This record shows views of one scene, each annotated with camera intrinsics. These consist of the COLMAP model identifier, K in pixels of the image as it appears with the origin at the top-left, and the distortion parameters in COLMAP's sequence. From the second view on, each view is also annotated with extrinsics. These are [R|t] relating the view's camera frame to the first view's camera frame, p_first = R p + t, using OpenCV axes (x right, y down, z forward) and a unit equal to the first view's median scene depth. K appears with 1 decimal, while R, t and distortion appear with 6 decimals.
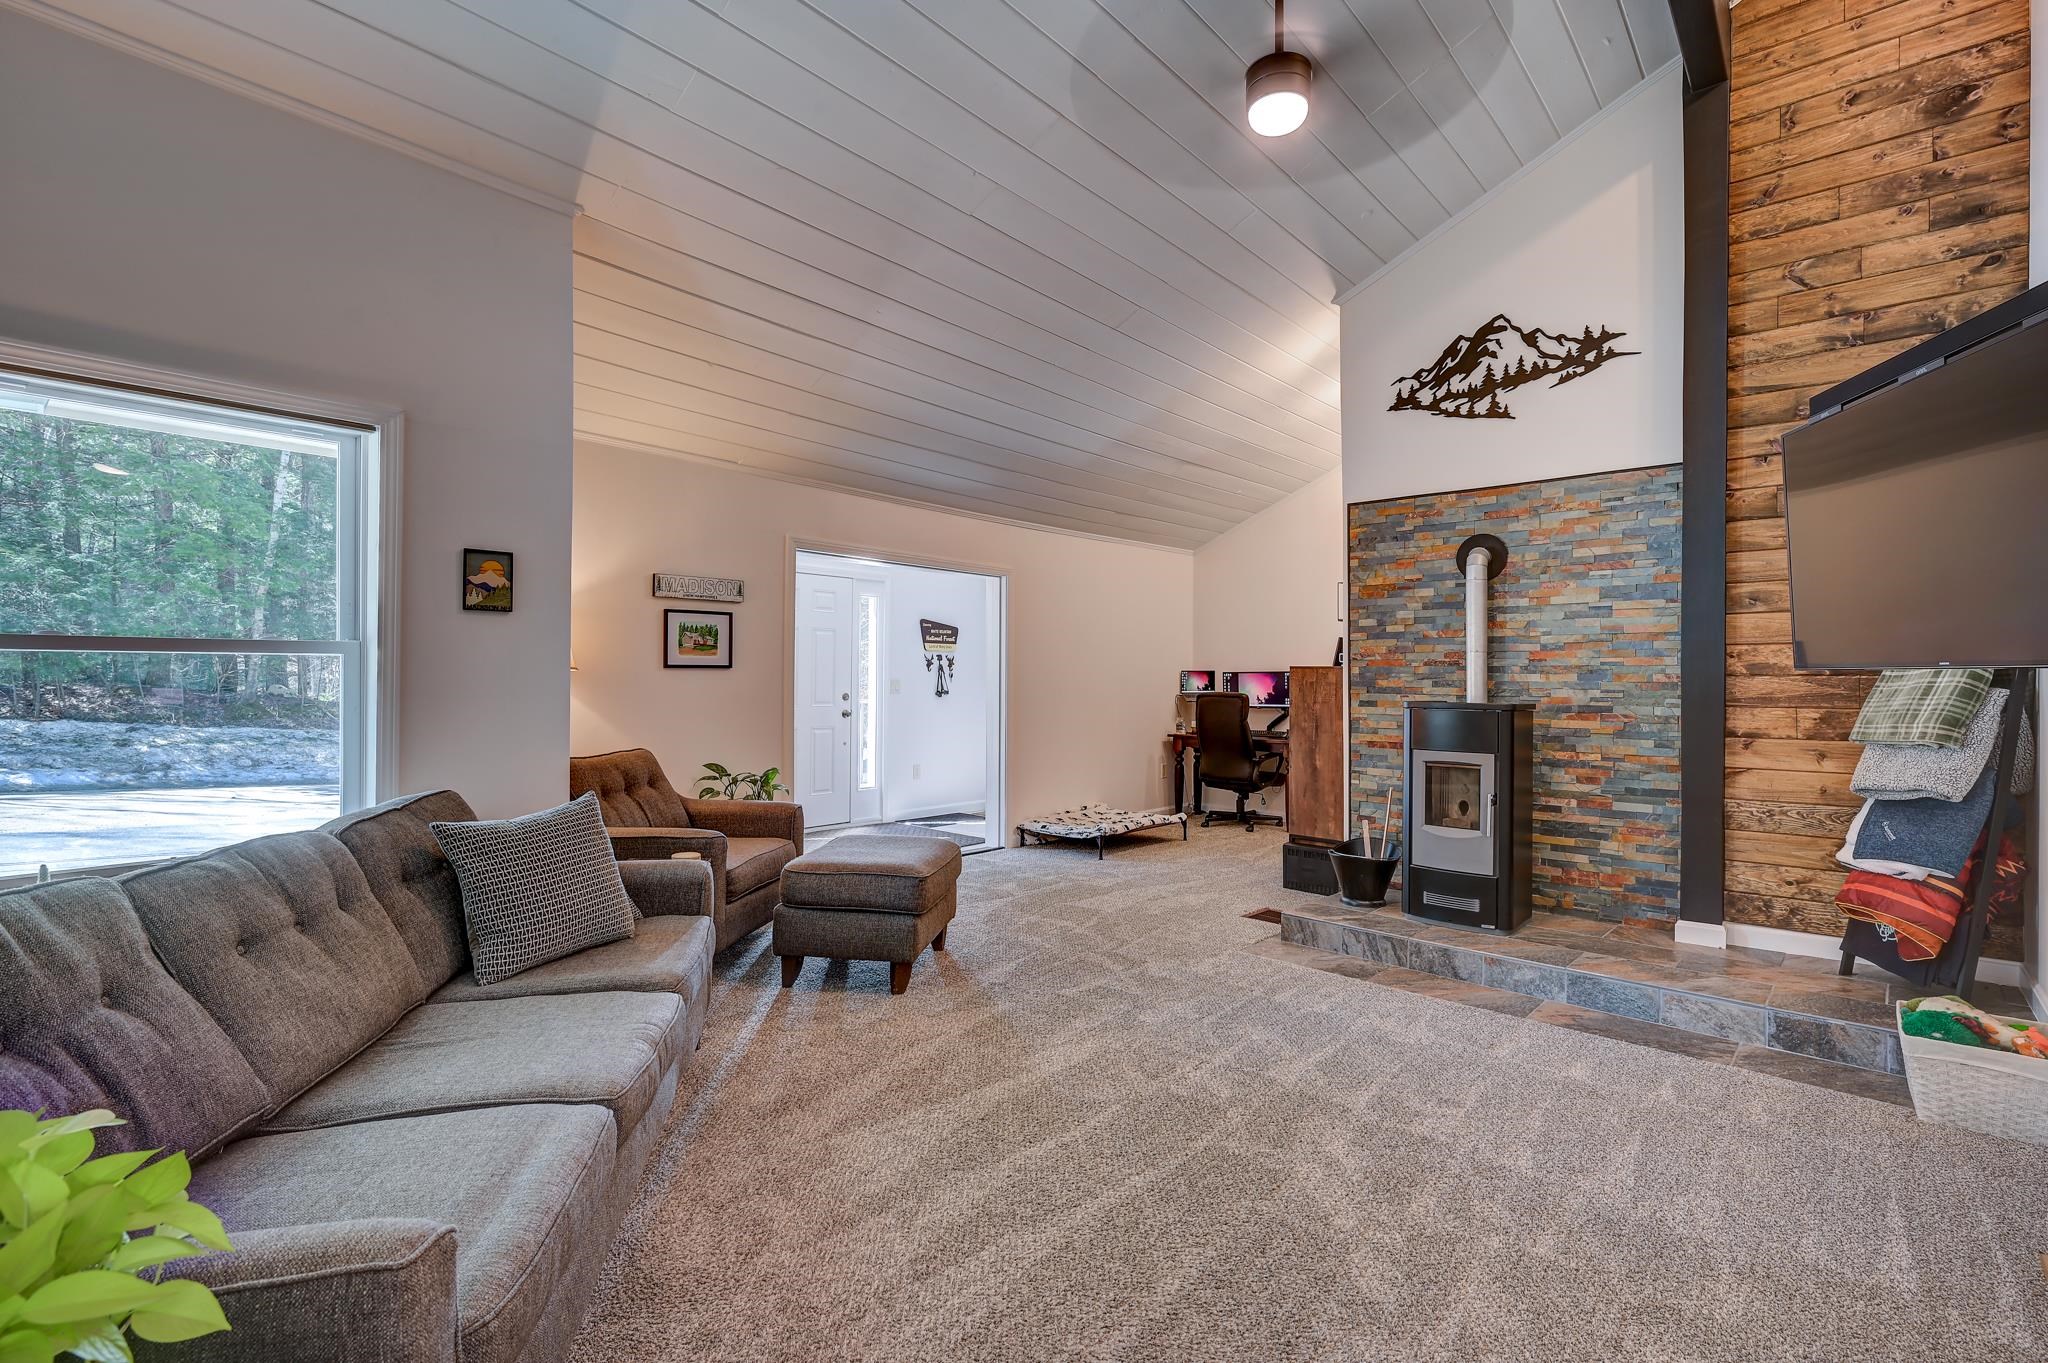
lens RADIAL K [[925.6, 0, 1027.3], [0, 925.6, 681.4], [0, 0, 1]] dist [0.000661, -0.002318]
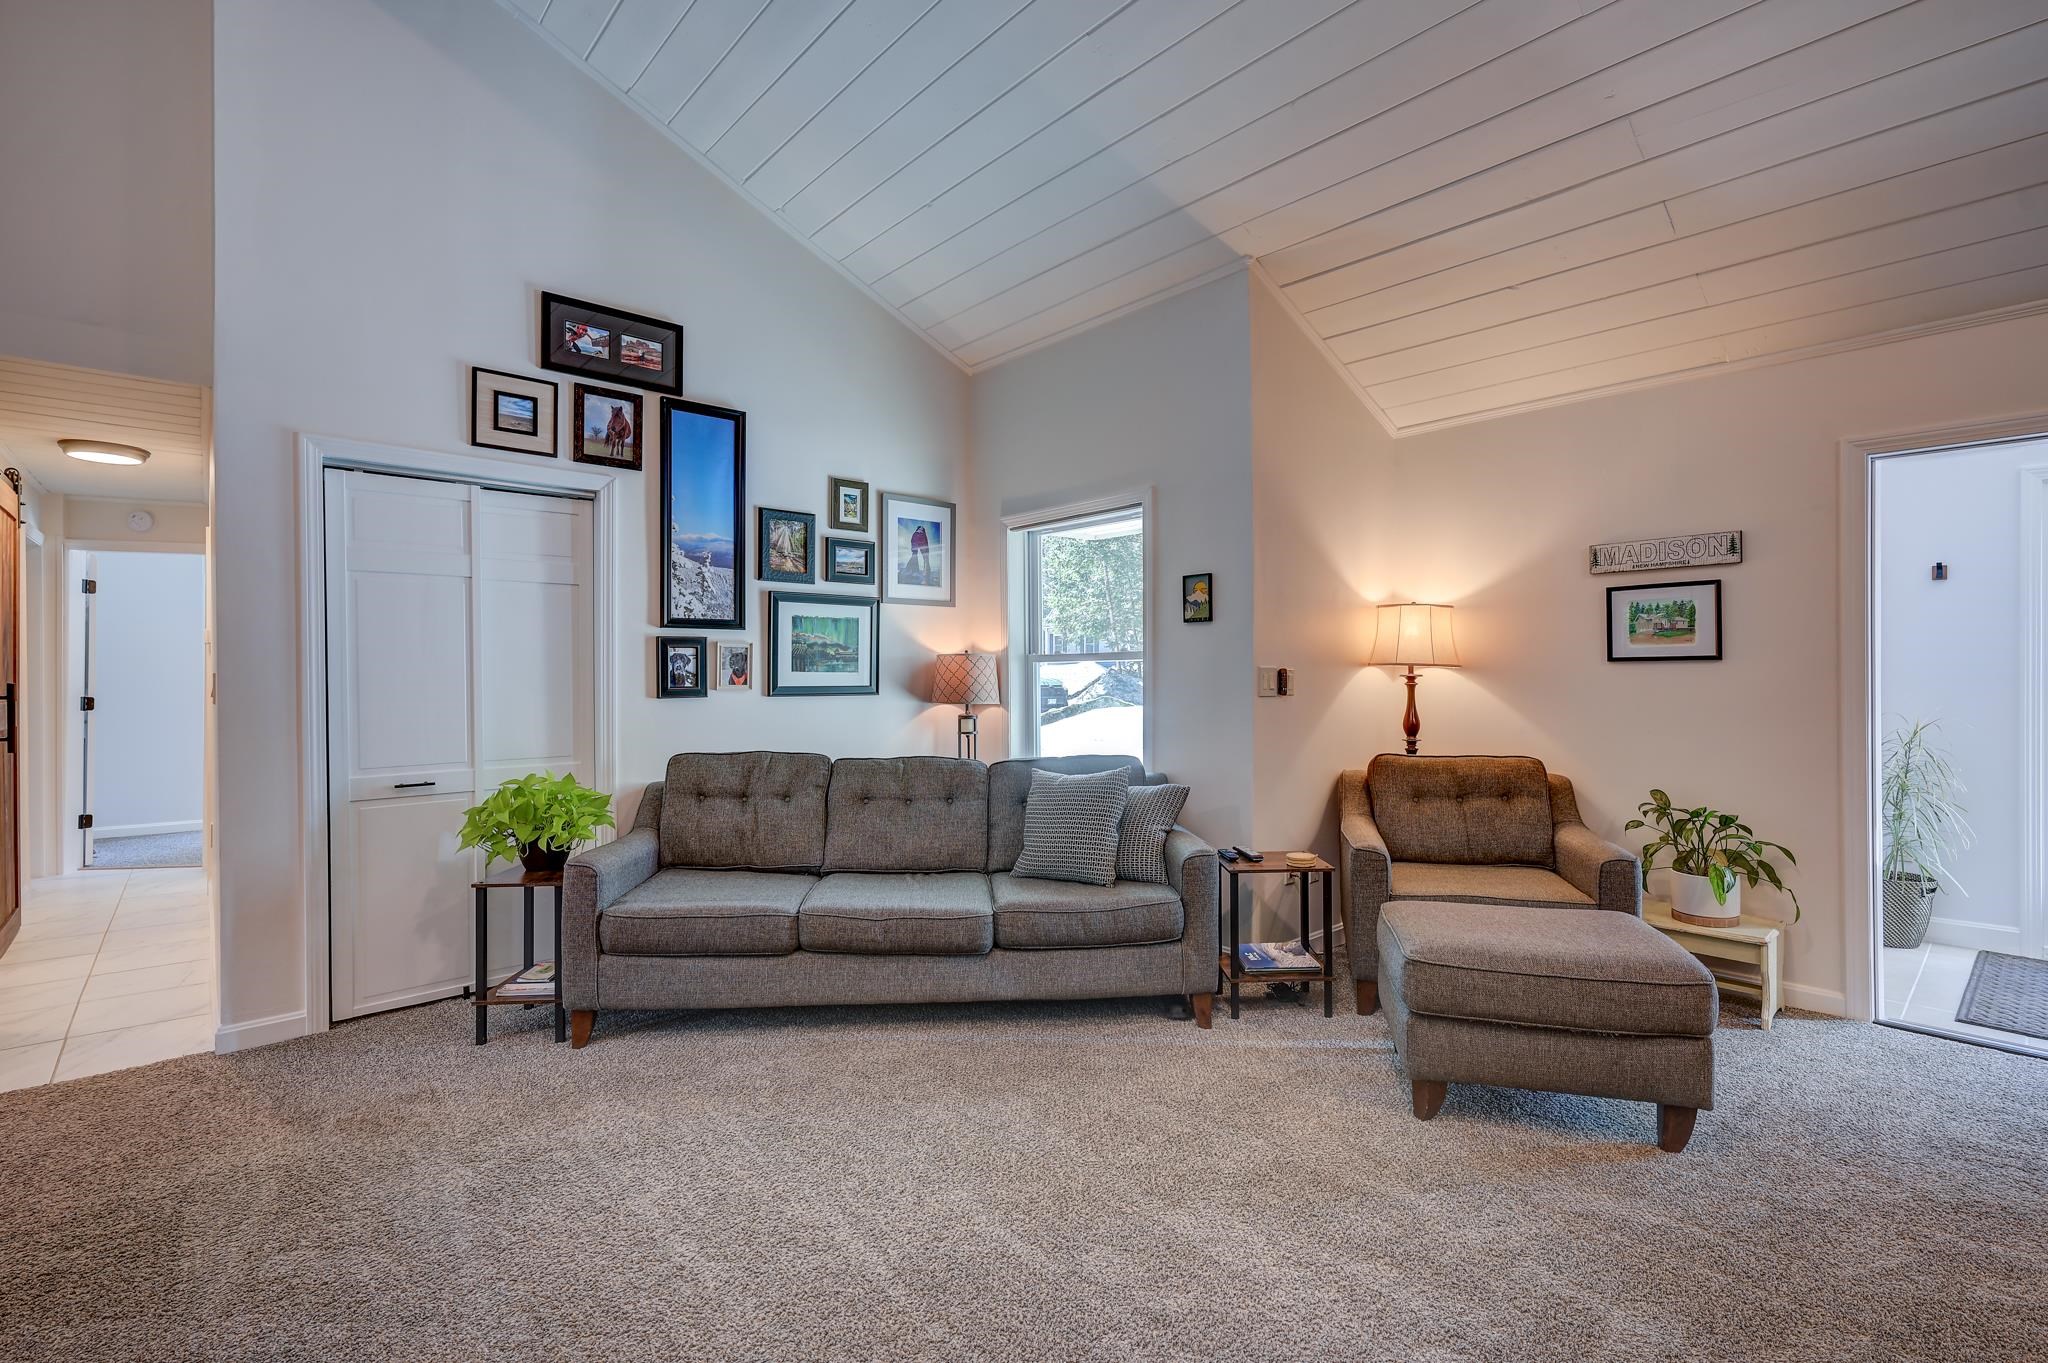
lens RADIAL K [[925.6, 0, 1028.7], [0, 925.6, 671.5], [0, 0, 1]] dist [0.000661, -0.002318]
pose [[-0.116125, -0.005030, -0.993222, 0.458336], [-0.002356, 0.999986, -0.004789, -0.000878], [0.993232, 0.001784, -0.116135, 0.595869]]
